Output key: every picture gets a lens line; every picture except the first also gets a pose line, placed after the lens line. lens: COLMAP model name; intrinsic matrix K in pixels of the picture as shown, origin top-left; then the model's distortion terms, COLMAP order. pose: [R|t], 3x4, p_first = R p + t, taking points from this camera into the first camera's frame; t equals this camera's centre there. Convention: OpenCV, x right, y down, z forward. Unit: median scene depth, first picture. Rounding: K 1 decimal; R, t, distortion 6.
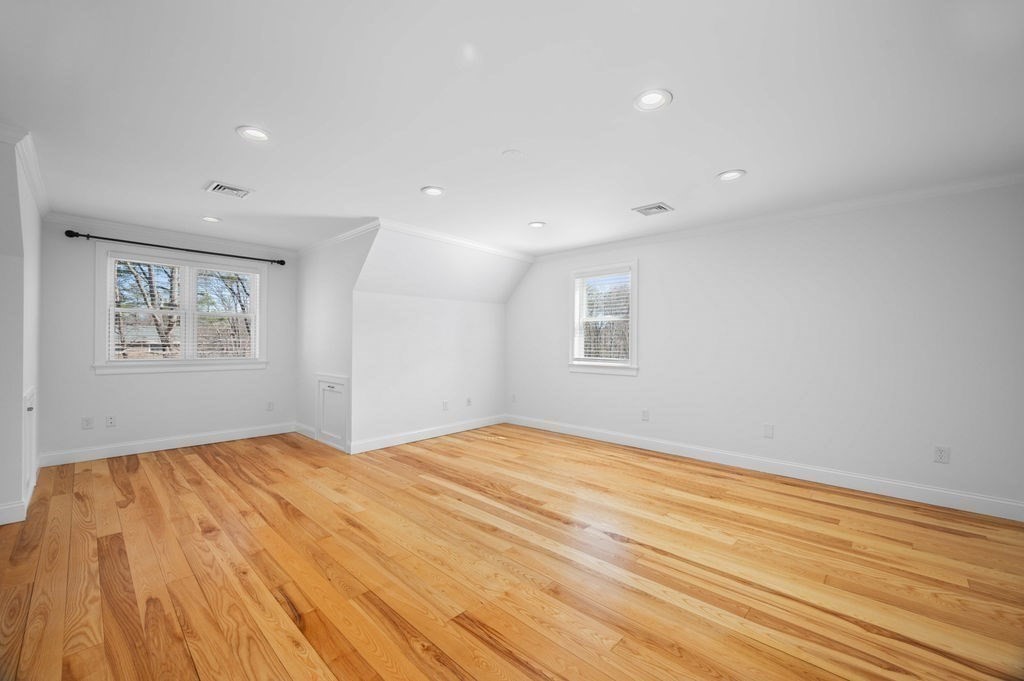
lens RADIAL K [[415.9, 0, 512.0], [0, 415.9, 340.5], [0, 0, 1]] dist [-0.001028, -0.000135]
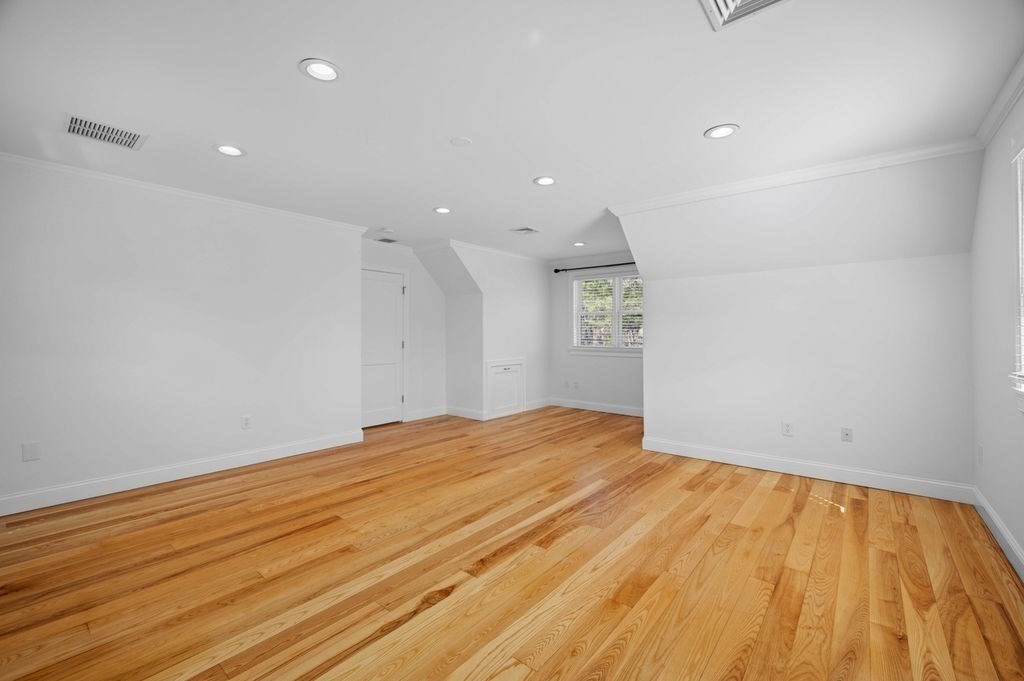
lens RADIAL K [[424.2, 0, 512.0], [0, 424.2, 340.5], [0, 0, 1]] dist [-0.000048, 0.000104]
pose [[0.068858, 0.011761, -0.997557, 0.828078], [0.004930, 0.999914, 0.012129, 0.006207], [0.997614, -0.005753, 0.068794, 0.880265]]
